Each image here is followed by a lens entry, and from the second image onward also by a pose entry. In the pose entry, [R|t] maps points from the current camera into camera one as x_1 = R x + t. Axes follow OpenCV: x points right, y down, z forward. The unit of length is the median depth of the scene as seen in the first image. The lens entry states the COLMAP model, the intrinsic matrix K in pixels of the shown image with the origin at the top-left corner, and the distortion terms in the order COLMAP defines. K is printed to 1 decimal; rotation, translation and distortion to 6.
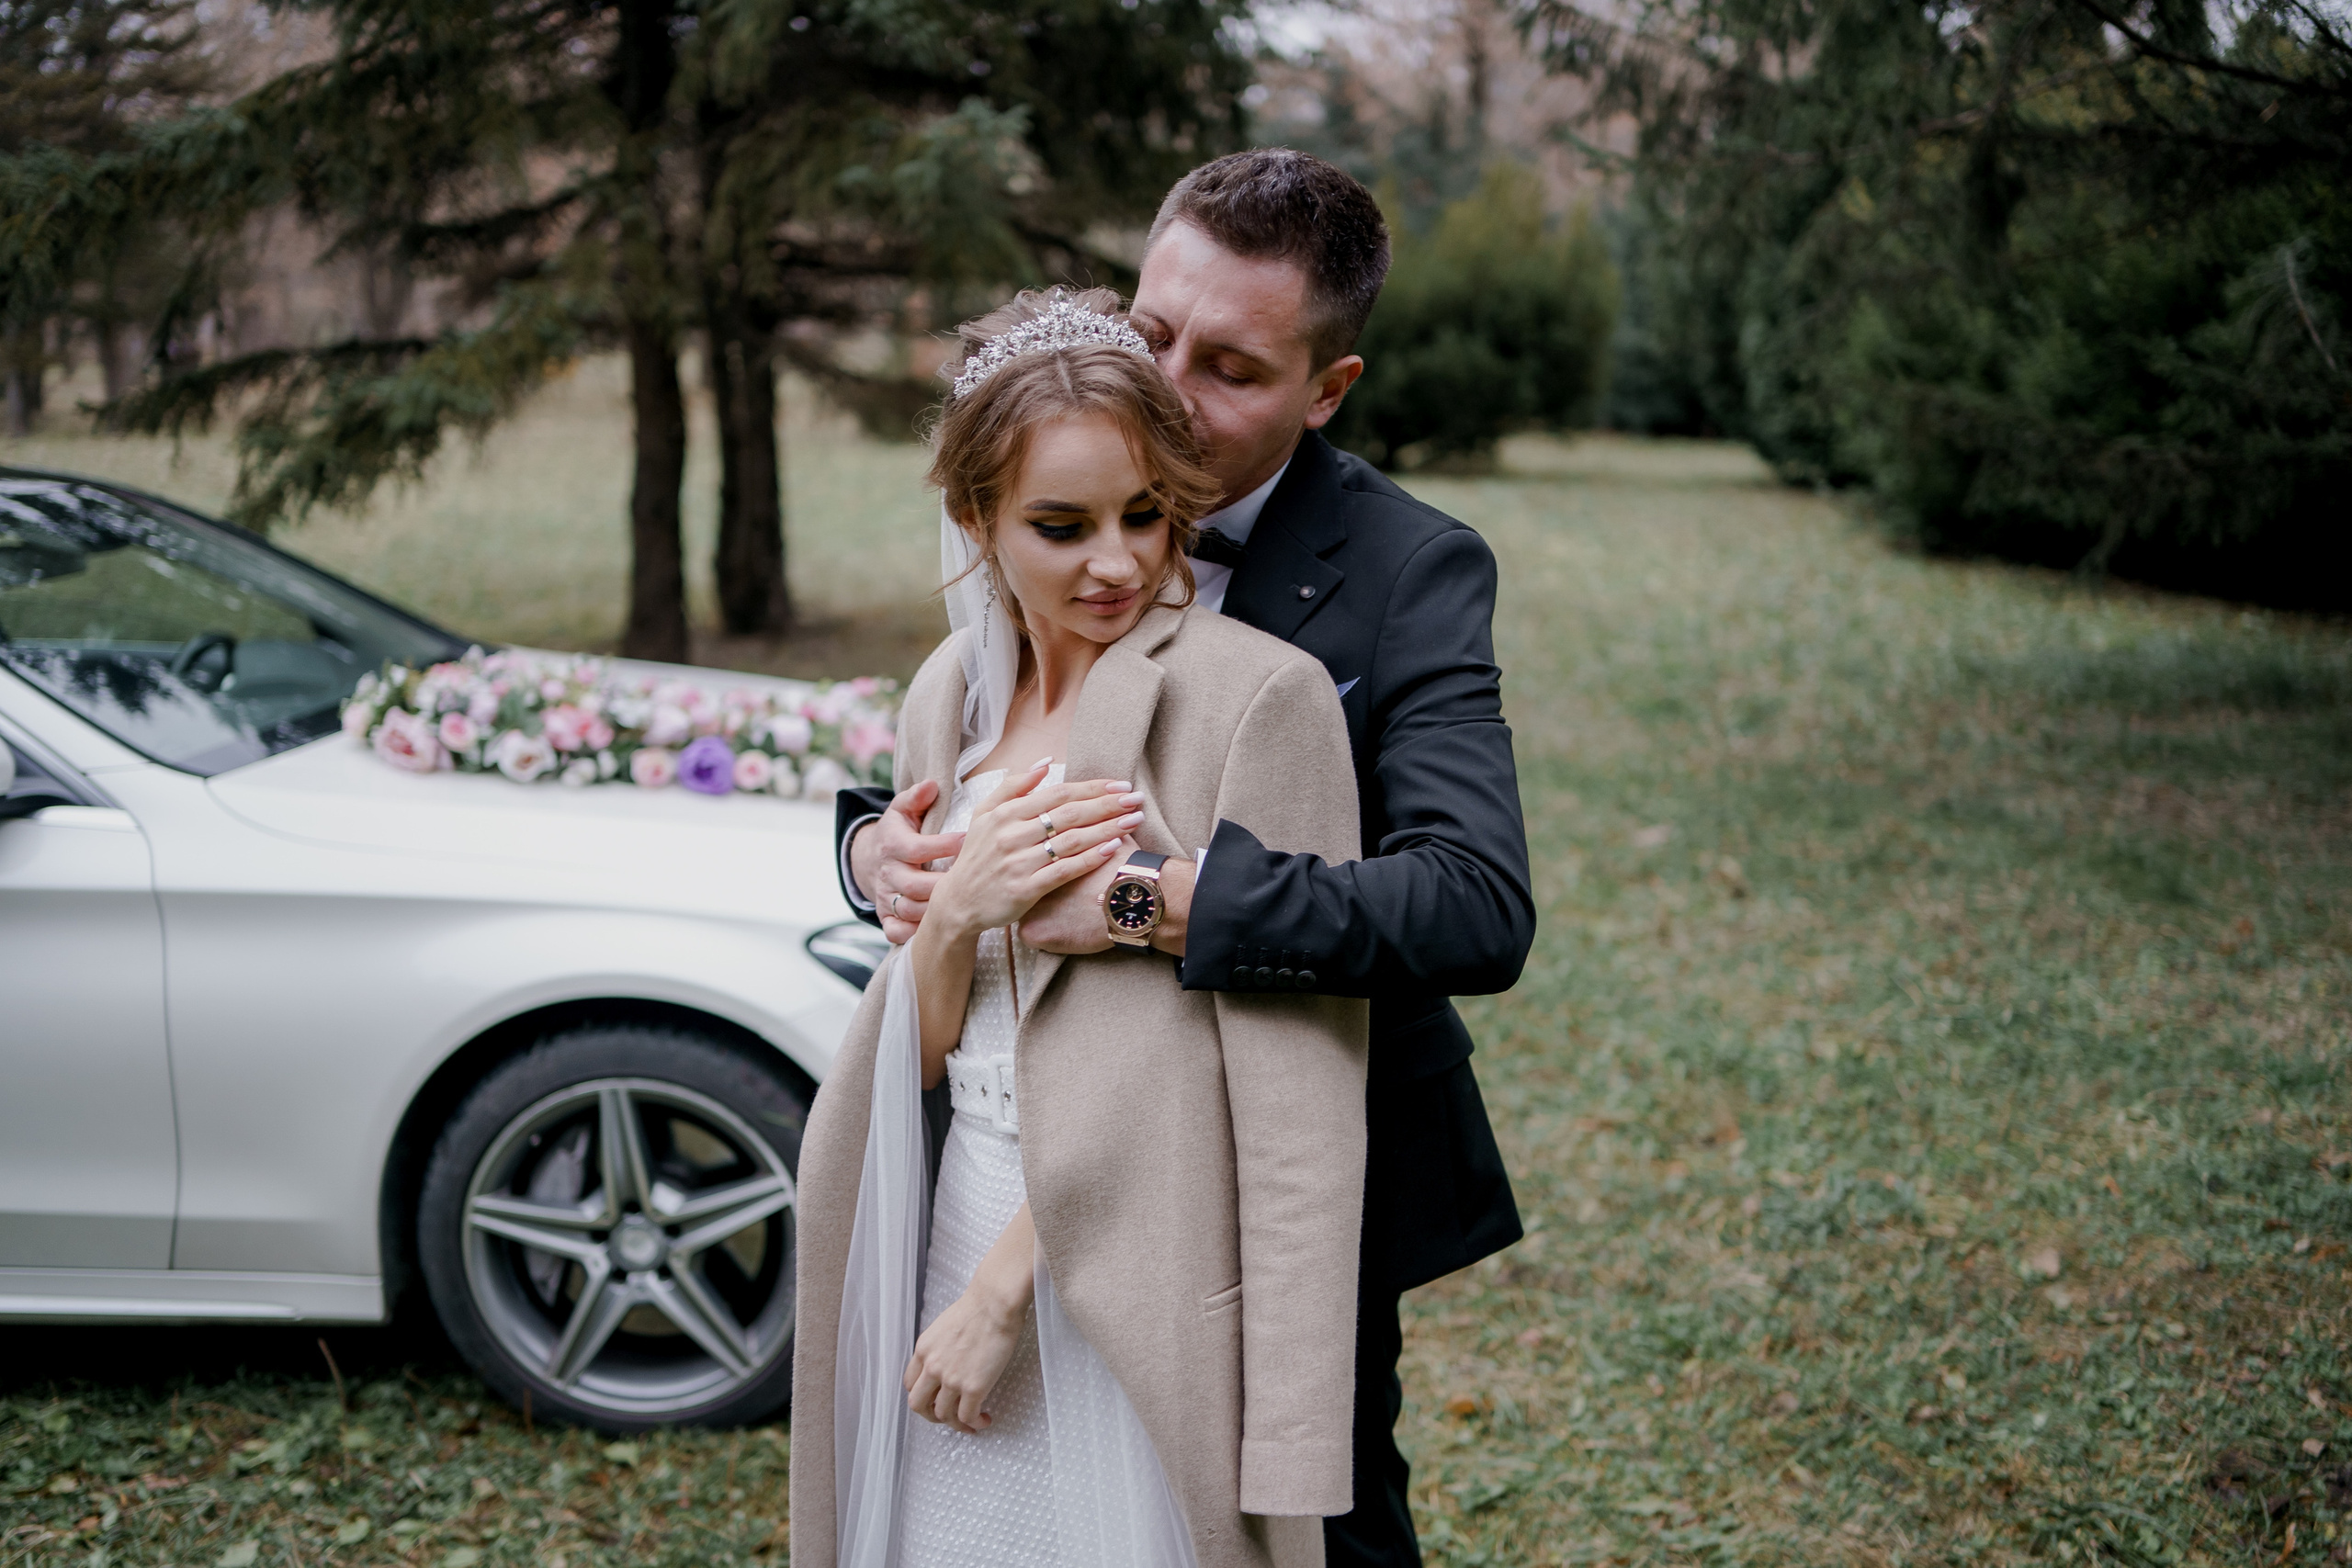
lens RADIAL K [[2521.1, 0, 1117.9], [0, 2521.1, 821.4], [0, 0, 1]] dist [-0.065067, 0.000000]
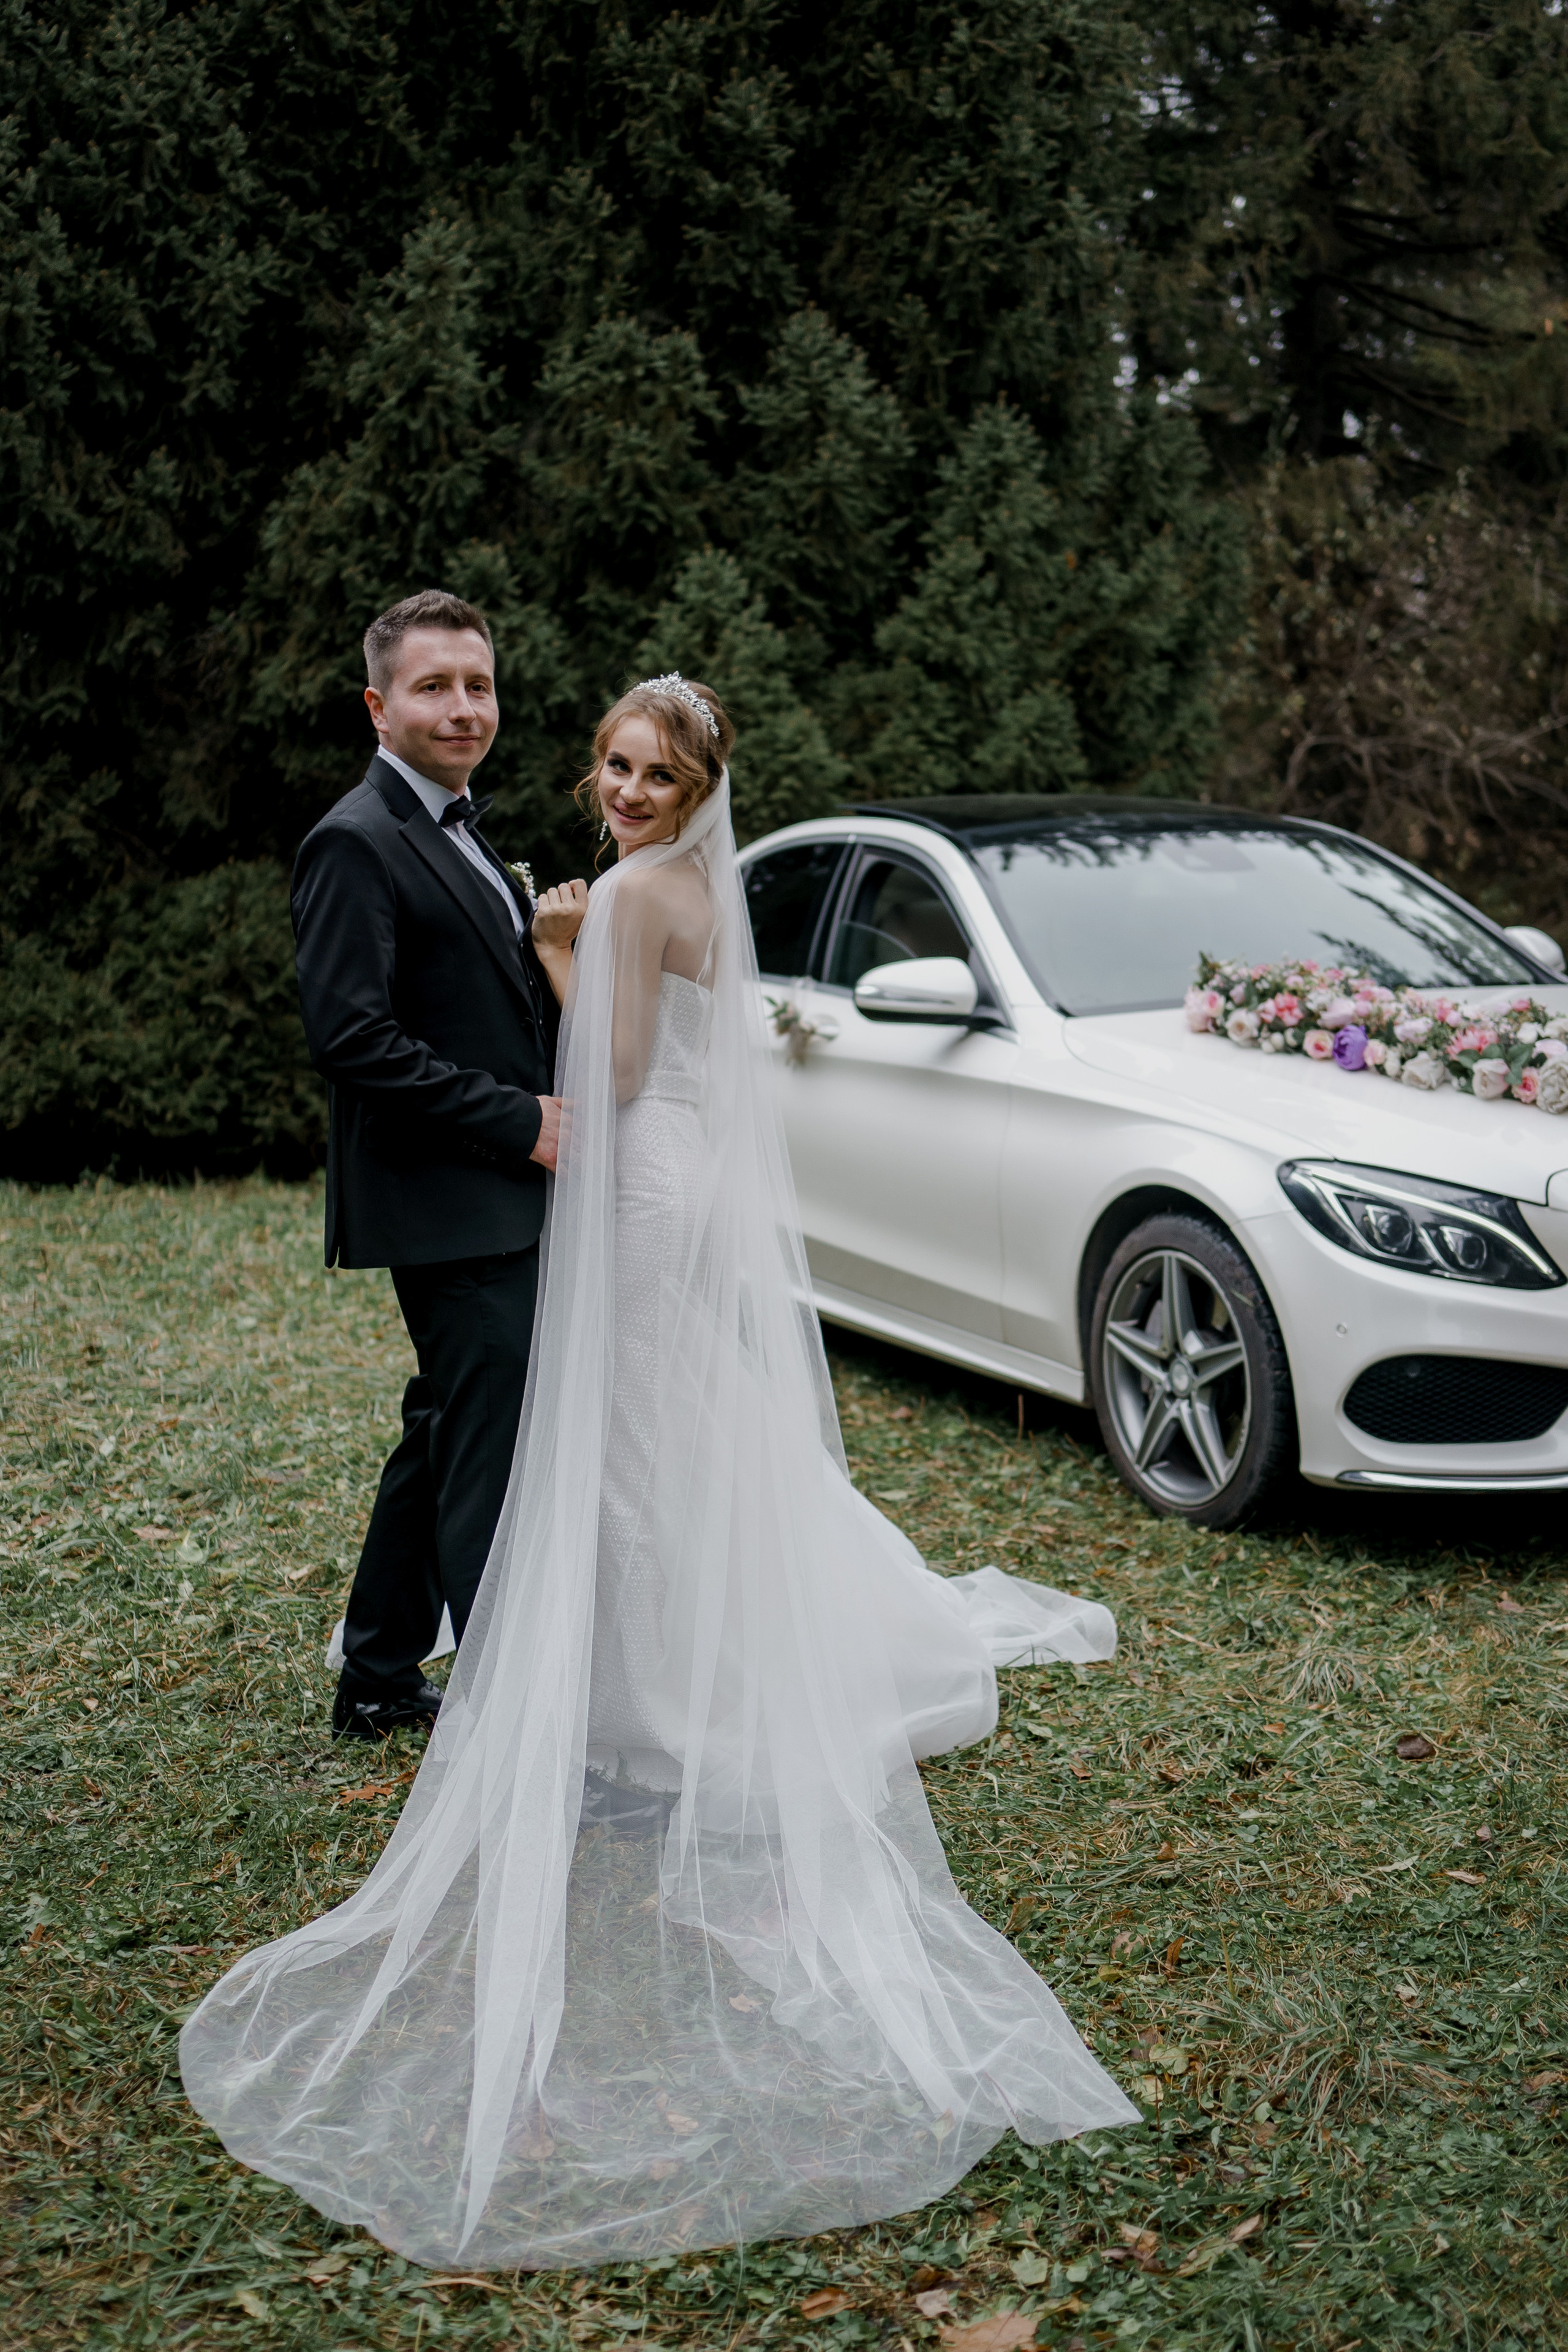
lens RADIAL K [[2749.1, 0, 667.4], [0, 2749.1, 1189.5], [0, 0, 1]] dist [-0.050734, 0.000000]
pose [[0.452074, 0.126712, -0.882934, 0.991613], [-0.155563, 0.985889, 0.061837, 0.019077], [0.878310, 0.109396, 0.465407, 0.045274]]
